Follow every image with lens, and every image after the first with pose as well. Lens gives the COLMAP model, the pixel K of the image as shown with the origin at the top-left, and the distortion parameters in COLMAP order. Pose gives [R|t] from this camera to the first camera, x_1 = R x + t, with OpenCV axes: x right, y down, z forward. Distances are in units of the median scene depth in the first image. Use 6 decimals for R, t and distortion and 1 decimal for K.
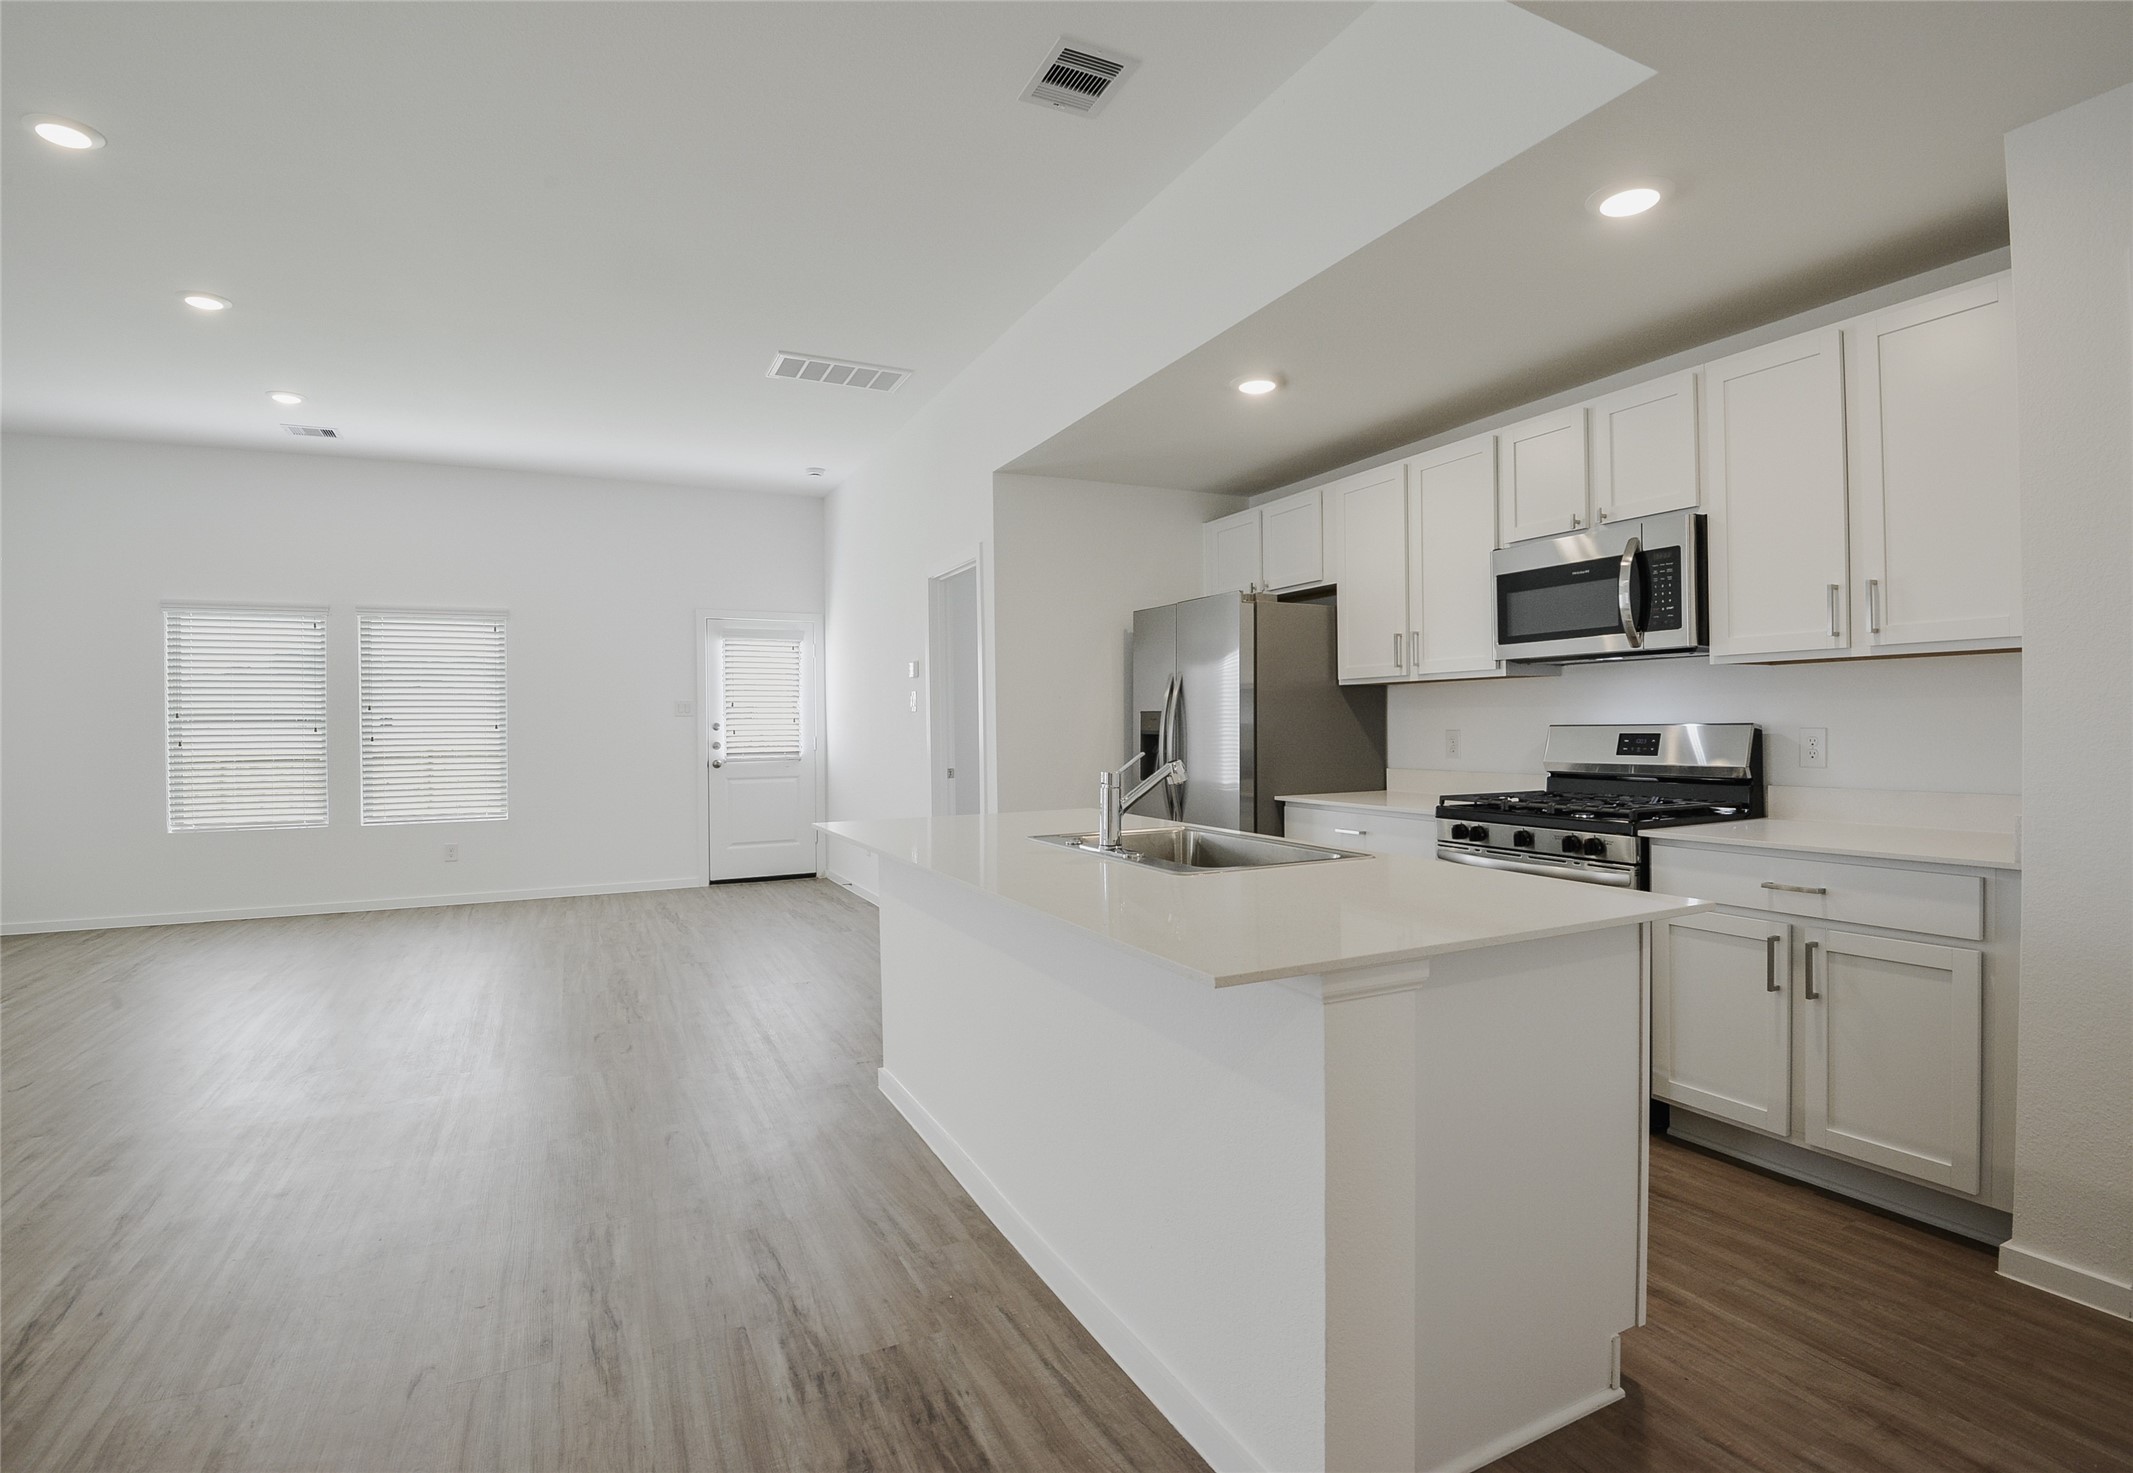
lens RADIAL K [[1048.4, 0, 1089.6], [0, 1048.4, 729.2], [0, 0, 1]] dist [-0.003279, -0.016239]
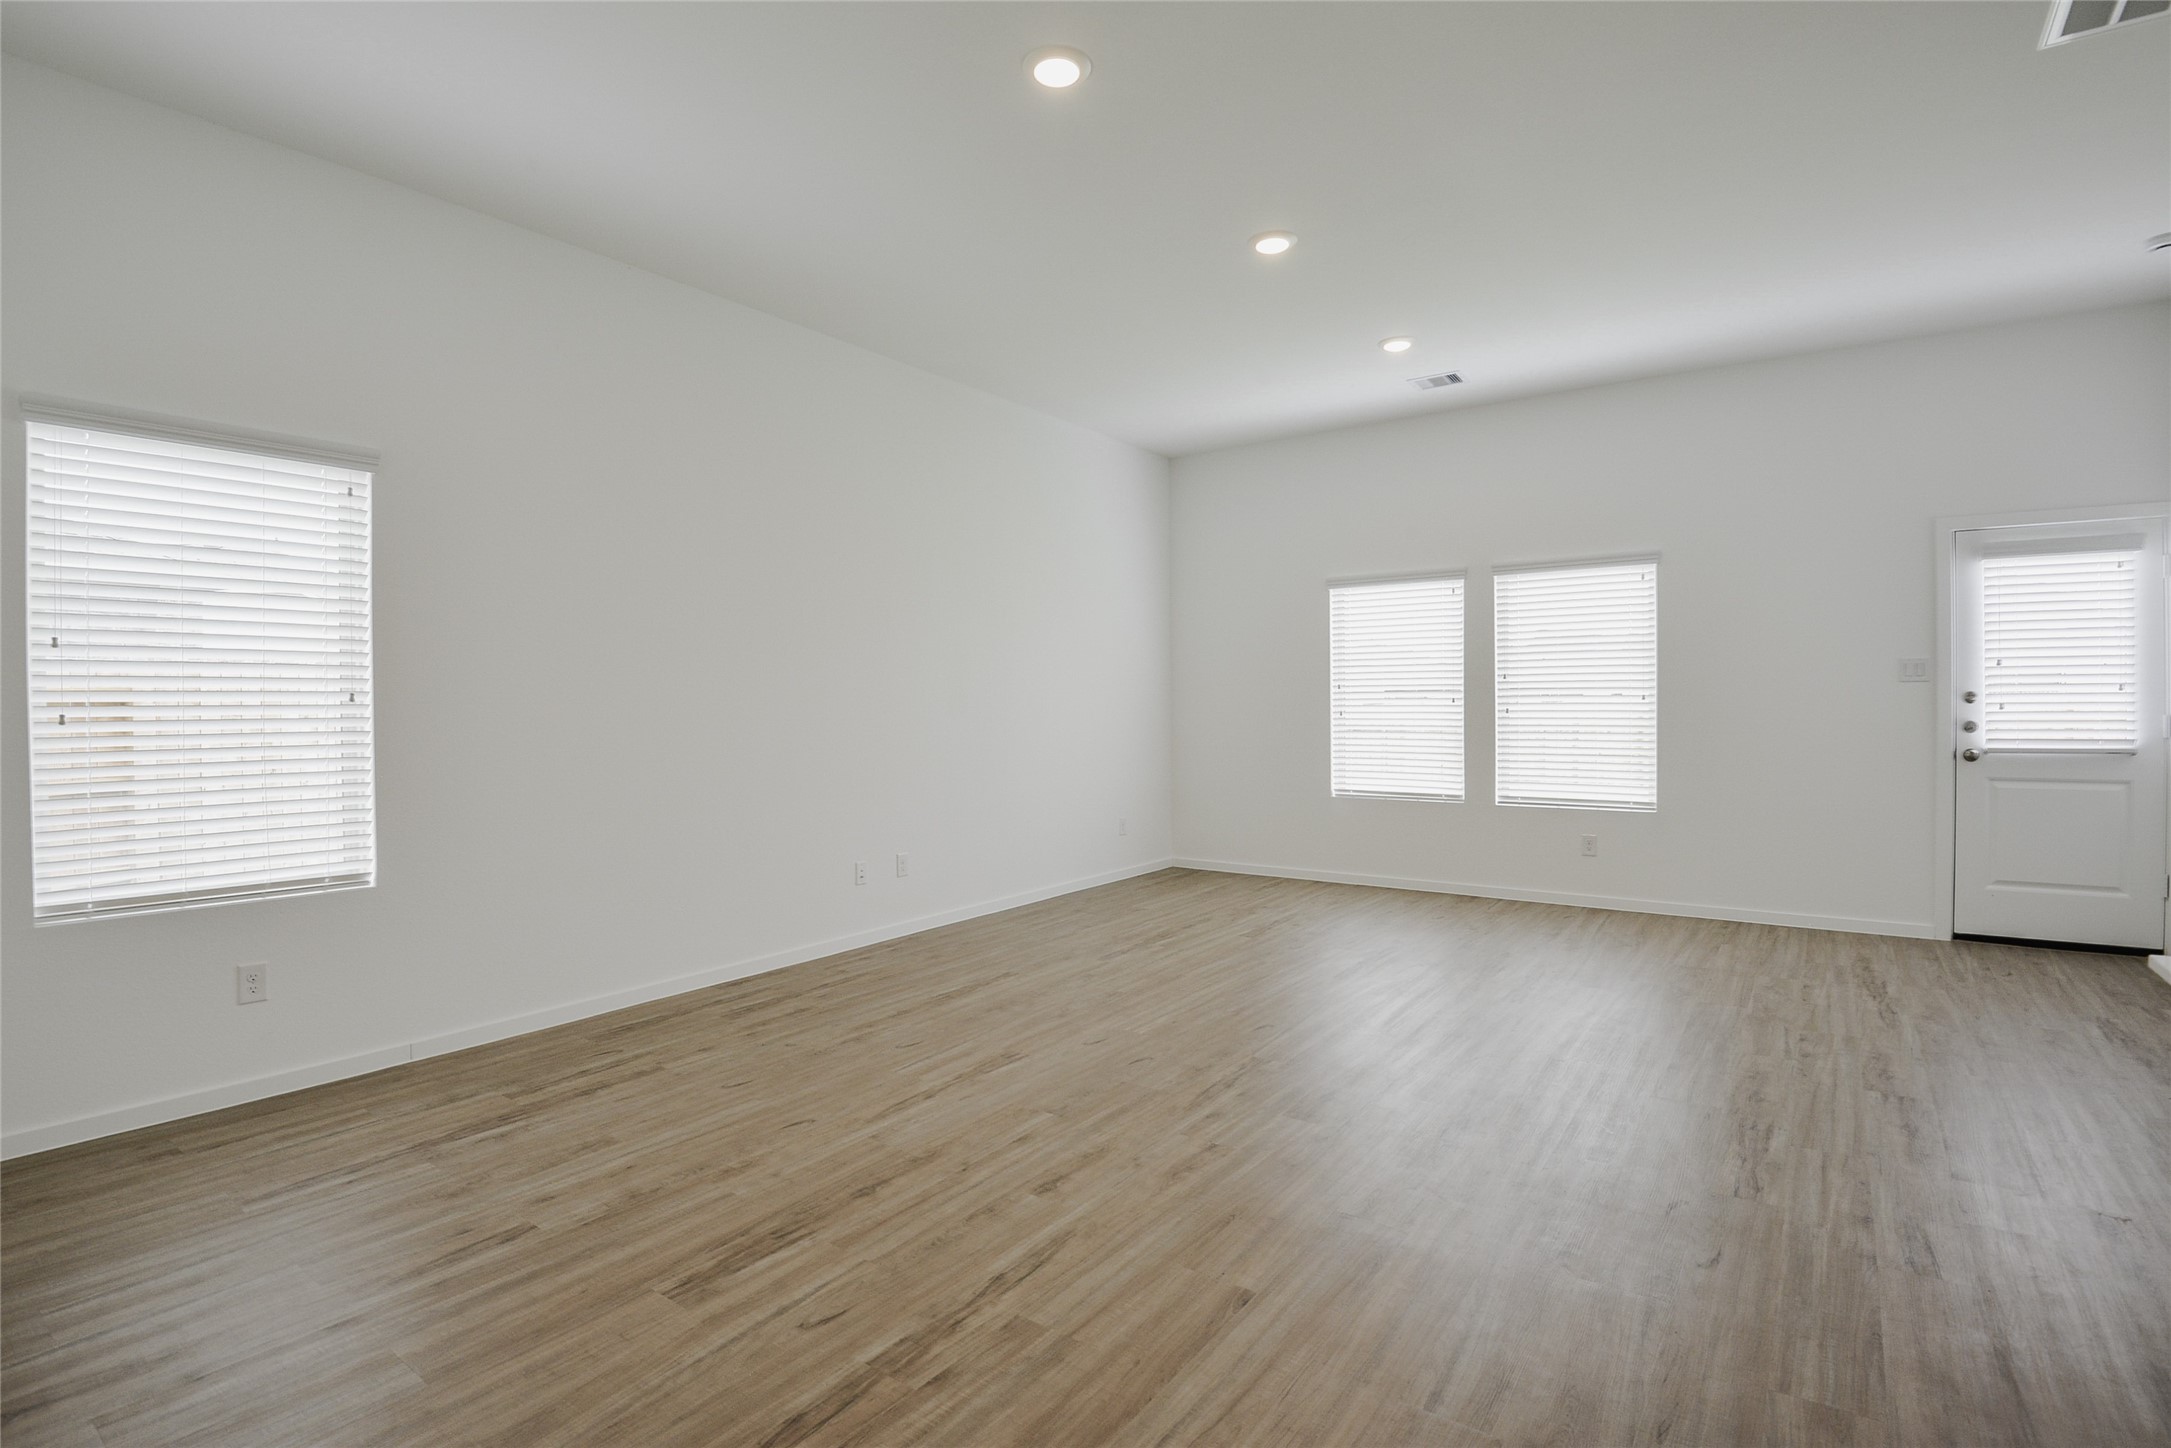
lens RADIAL K [[1040.6, 0, 1046.8], [0, 1040.6, 712.6], [0, 0, 1]] dist [-0.048197, -0.000388]
pose [[0.443023, 0.012362, -0.896425, -0.138297], [-0.001247, 0.999912, 0.013173, -0.000719], [0.896509, -0.004719, 0.443000, 0.521931]]
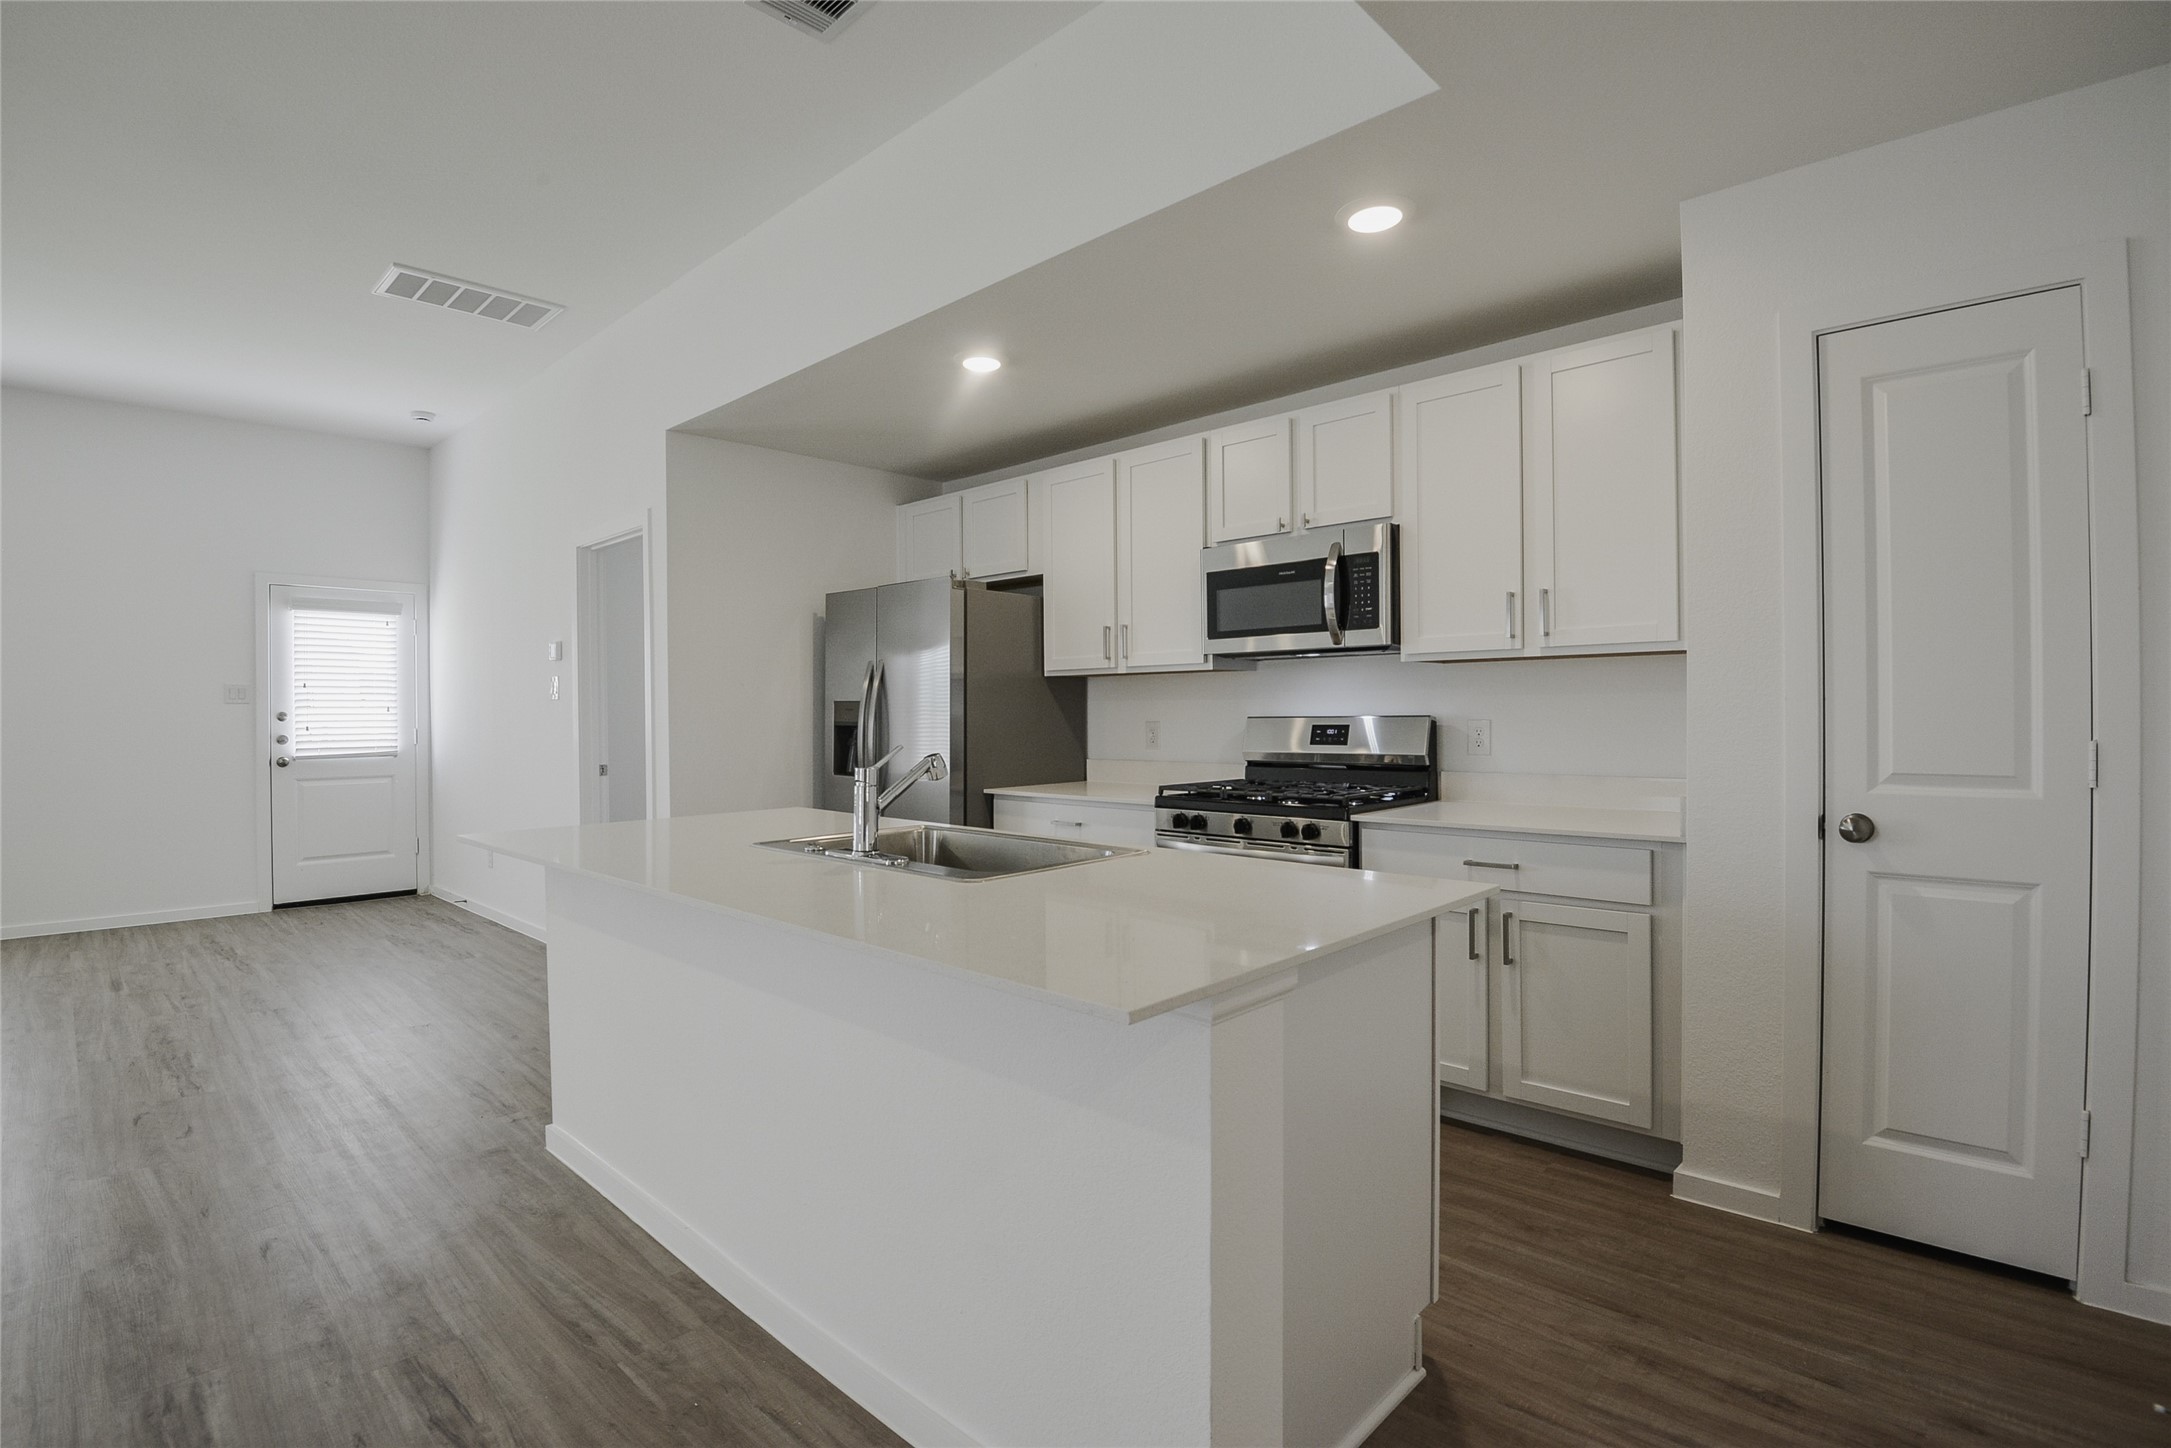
lens RADIAL K [[1031.7, 0, 1078.1], [0, 1031.7, 716.5], [0, 0, 1]] dist [0.009277, -0.034206]
pose [[0.943748, 0.002565, 0.330655, -0.080478], [-0.001258, 0.999991, -0.004167, 0.000344], [-0.330662, 0.003516, 0.943743, 0.090365]]
